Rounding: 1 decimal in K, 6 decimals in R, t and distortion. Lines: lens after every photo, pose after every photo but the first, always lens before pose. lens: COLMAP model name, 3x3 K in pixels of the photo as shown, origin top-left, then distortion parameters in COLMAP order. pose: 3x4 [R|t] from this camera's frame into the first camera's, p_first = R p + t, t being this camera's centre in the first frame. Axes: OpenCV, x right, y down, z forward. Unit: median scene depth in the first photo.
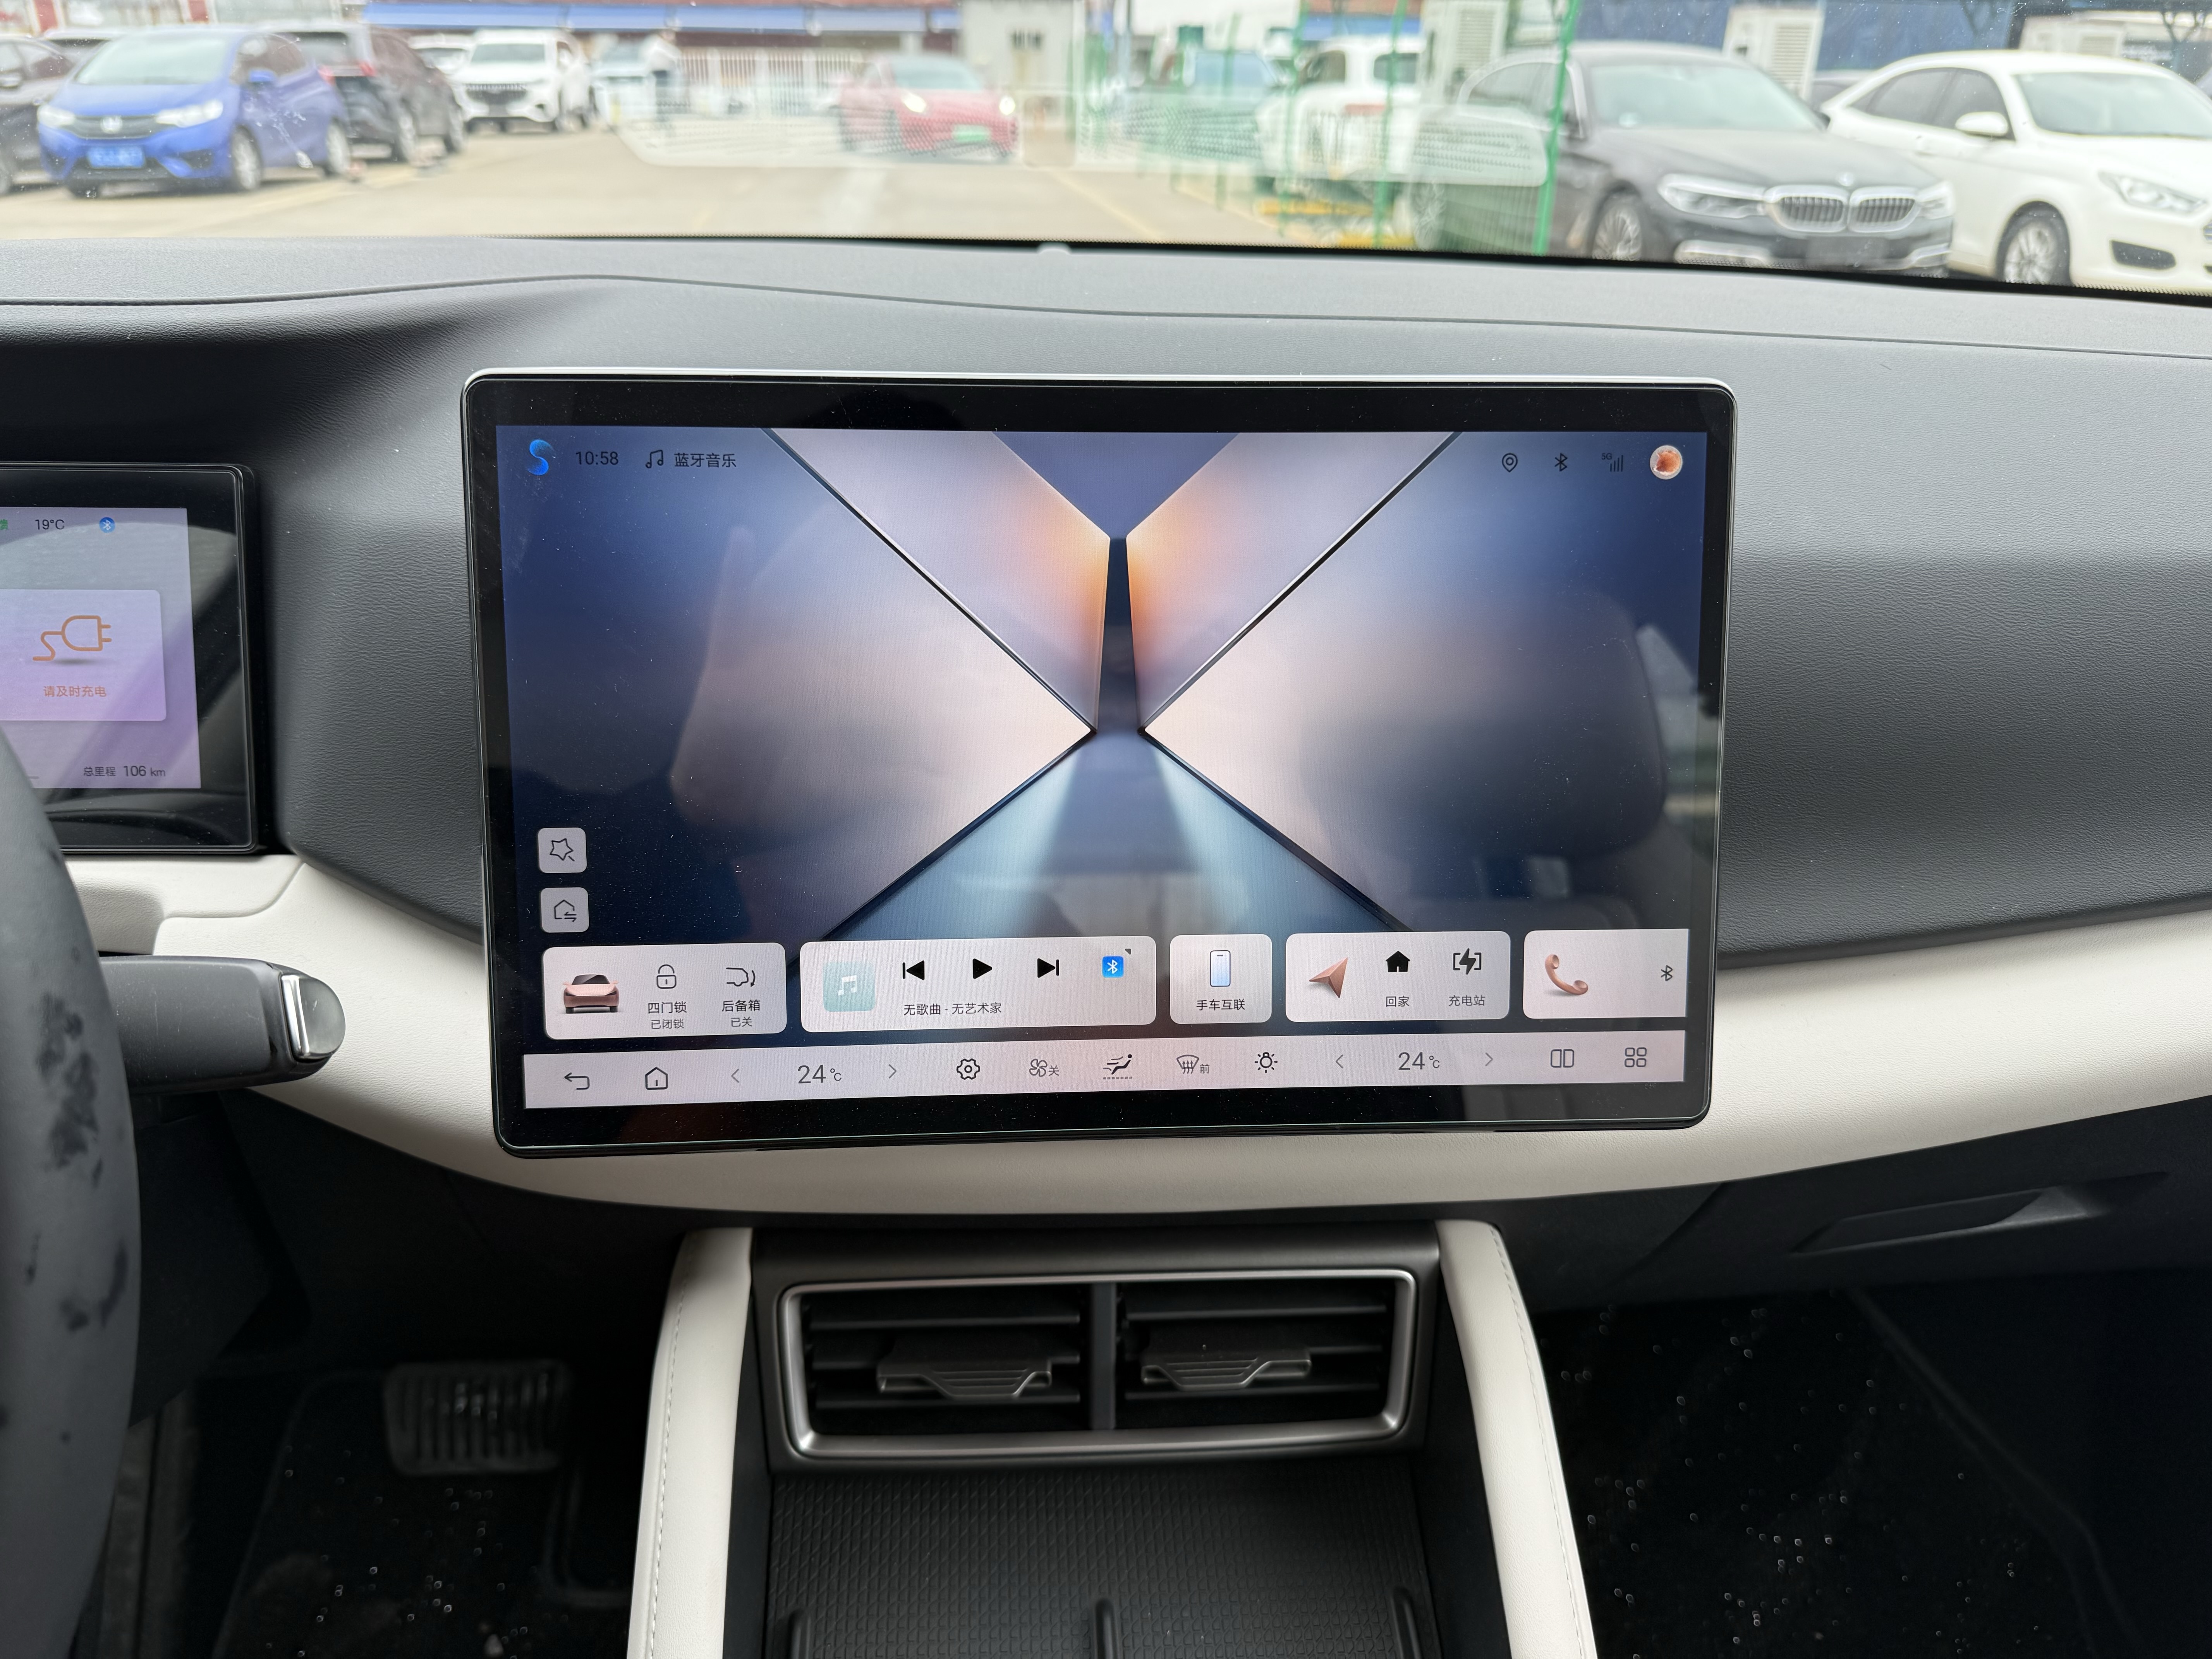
lens RADIAL K [[1551.9, 0, 1100.0], [0, 1551.9, 862.6], [0, 0, 1]] dist [0.134057, -0.187296]
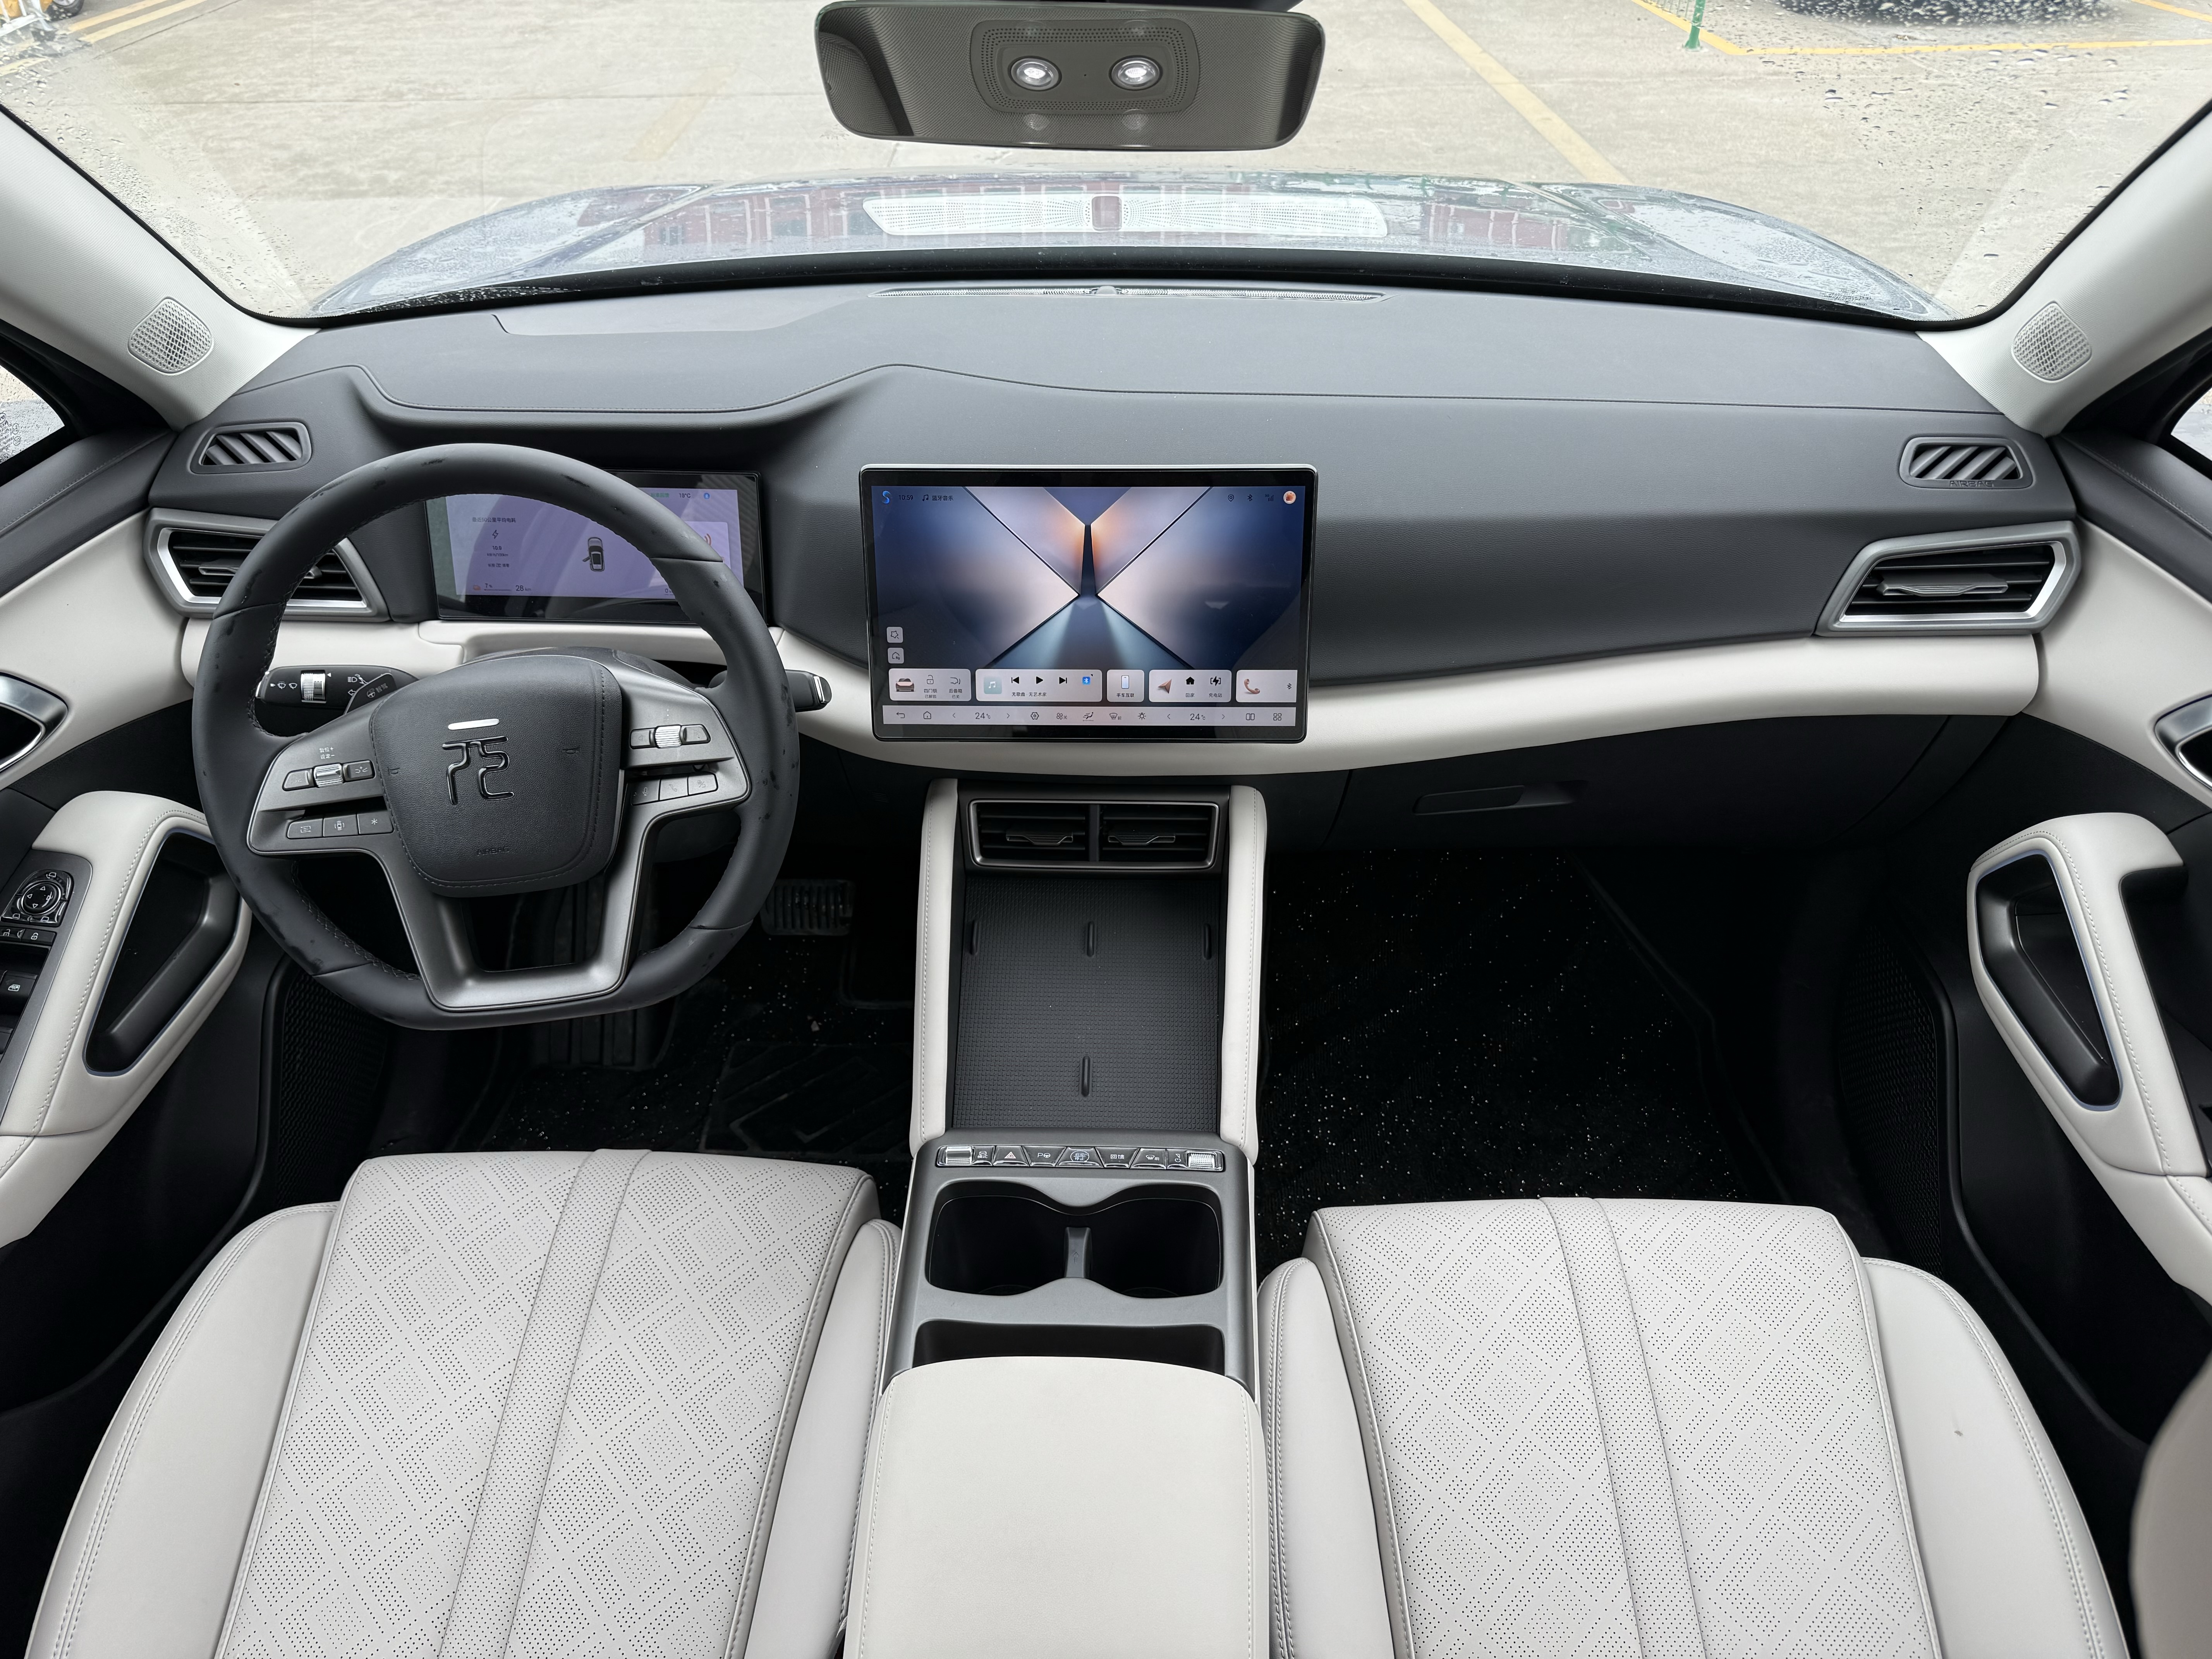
lens RADIAL K [[1551.9, 0, 1100.0], [0, 1551.9, 862.6], [0, 0, 1]] dist [0.134057, -0.187296]
pose [[0.994596, 0.033341, -0.098318, 0.314633], [-0.014095, 0.981627, 0.190291, -0.141814], [0.102856, -0.187877, 0.976792, -1.765555]]
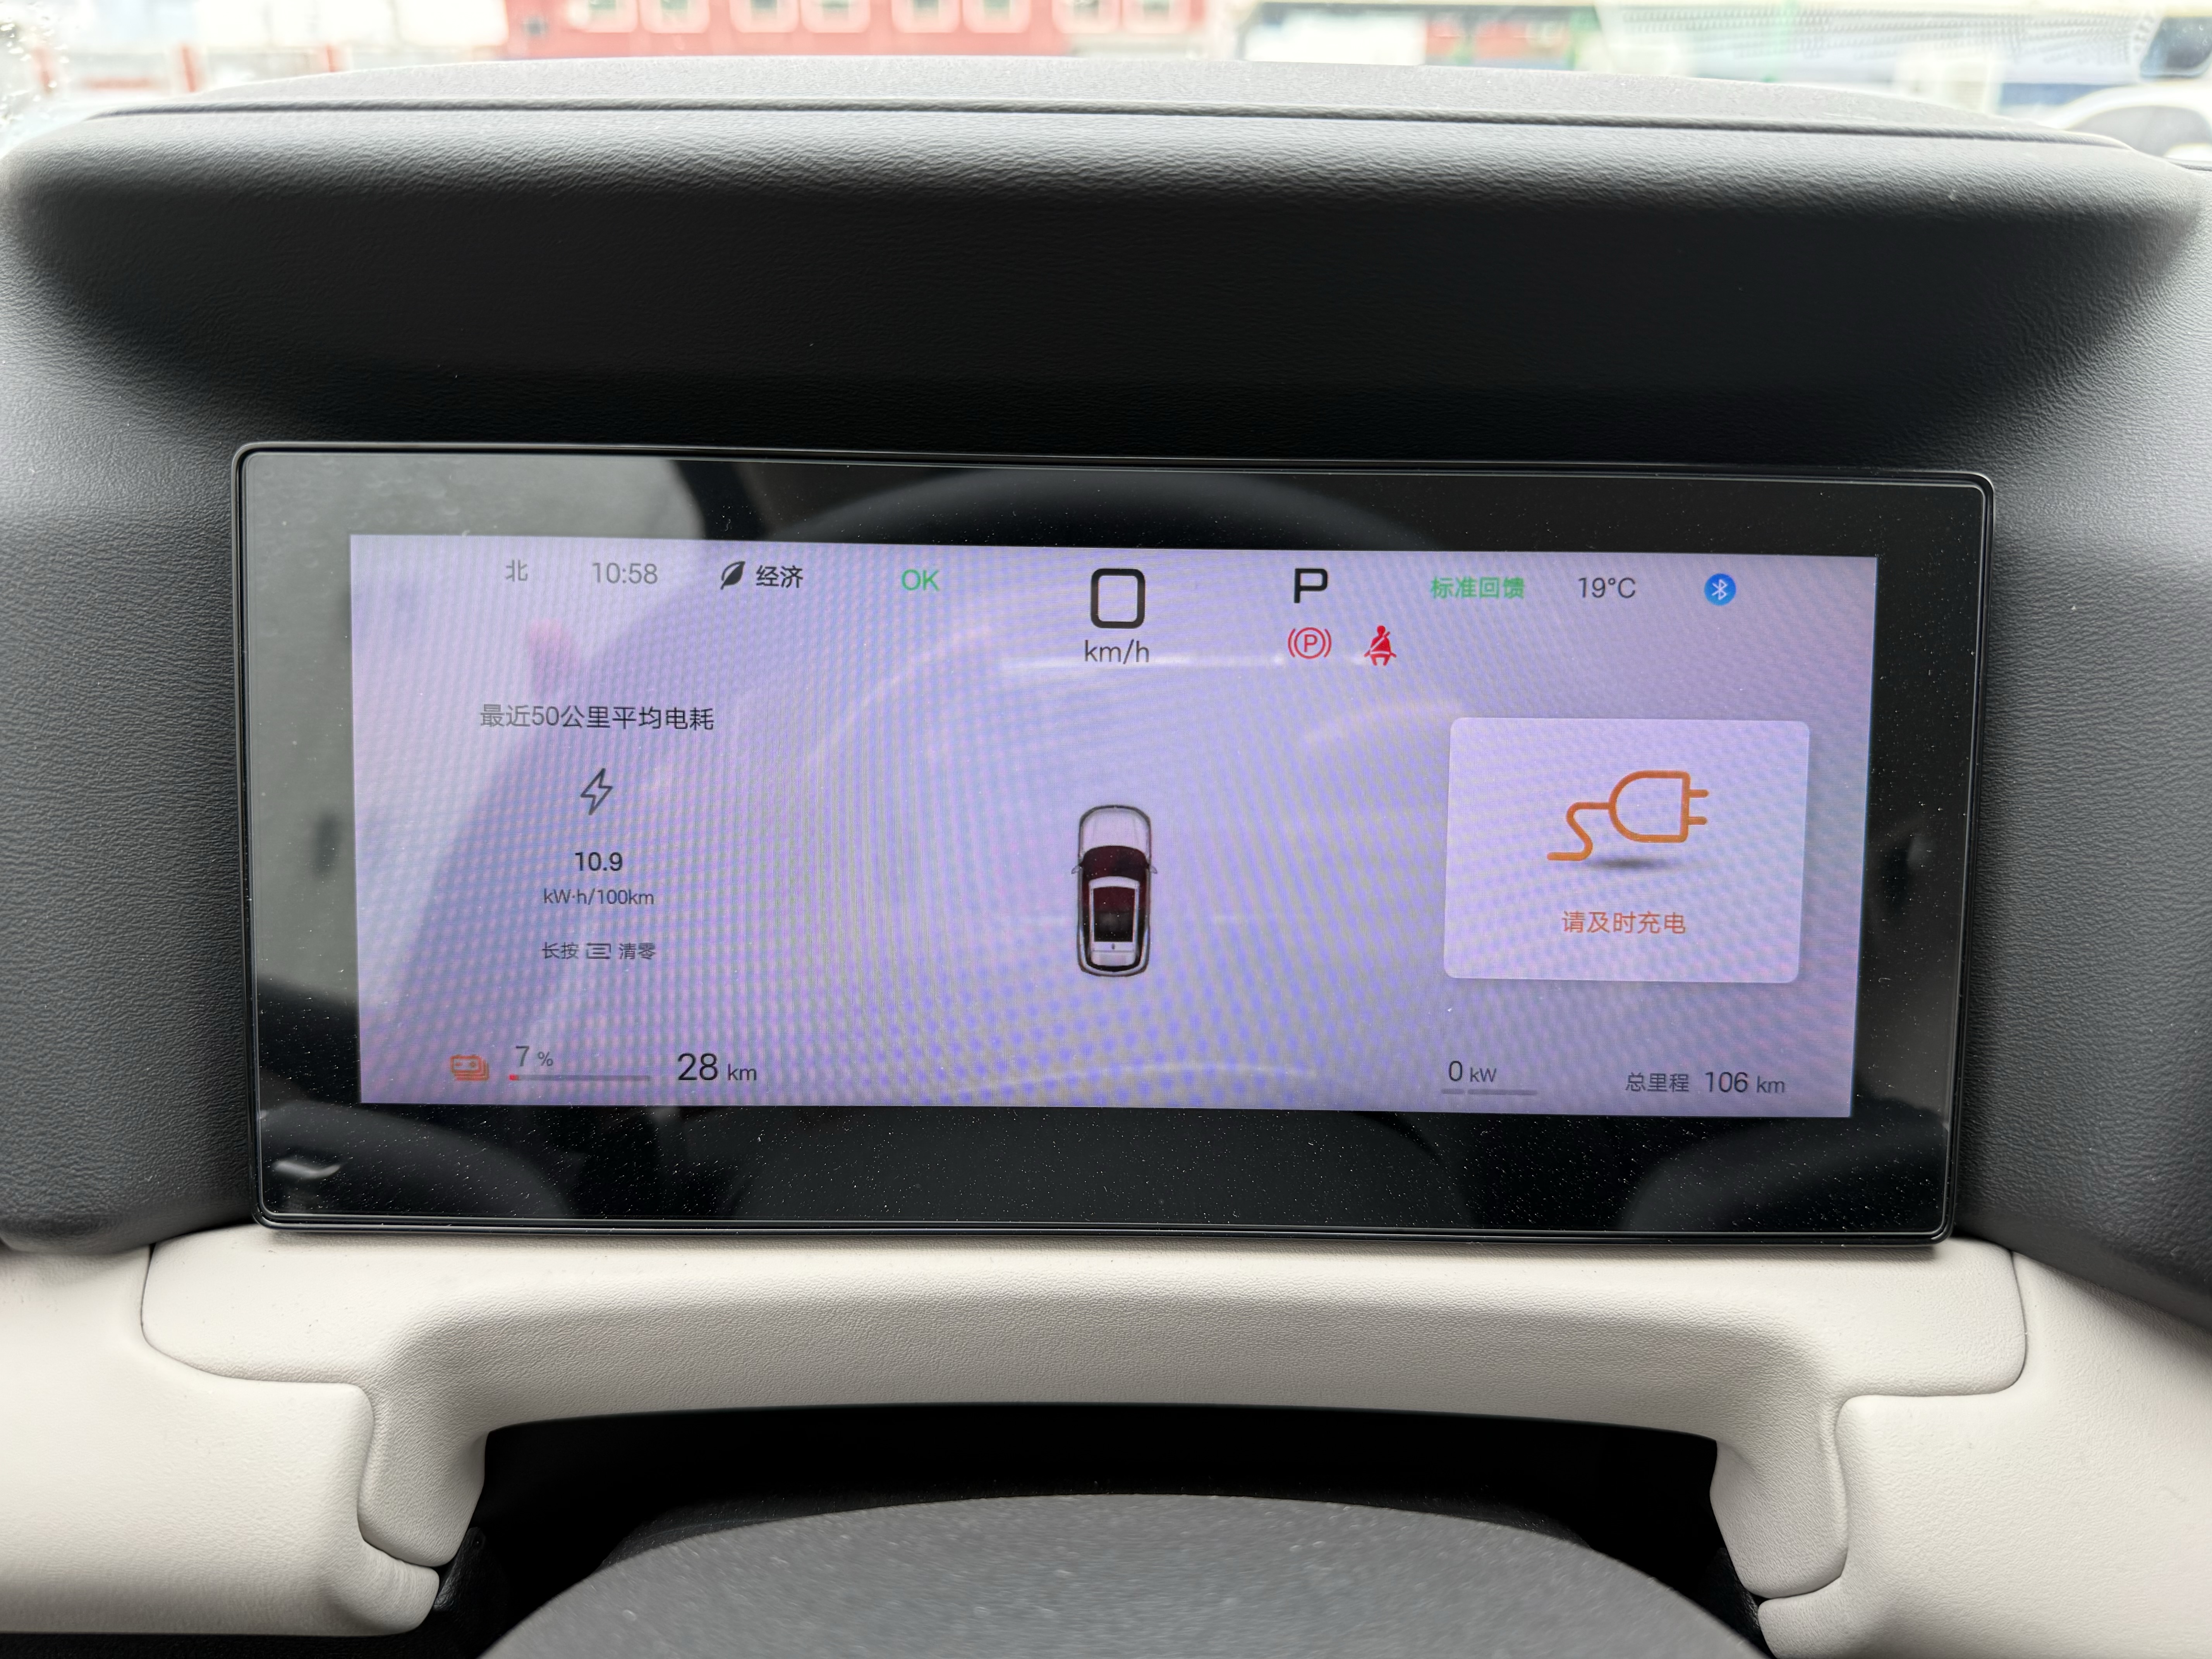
lens RADIAL K [[1546.3, 0, 969.6], [0, 1546.3, 826.3], [0, 0, 1]] dist [-0.060364, -0.001124]
pose [[0.997404, 0.017301, -0.069906, -0.951012], [-0.019803, 0.999182, -0.035252, -0.135842], [0.069239, 0.036545, 0.996931, 0.588938]]
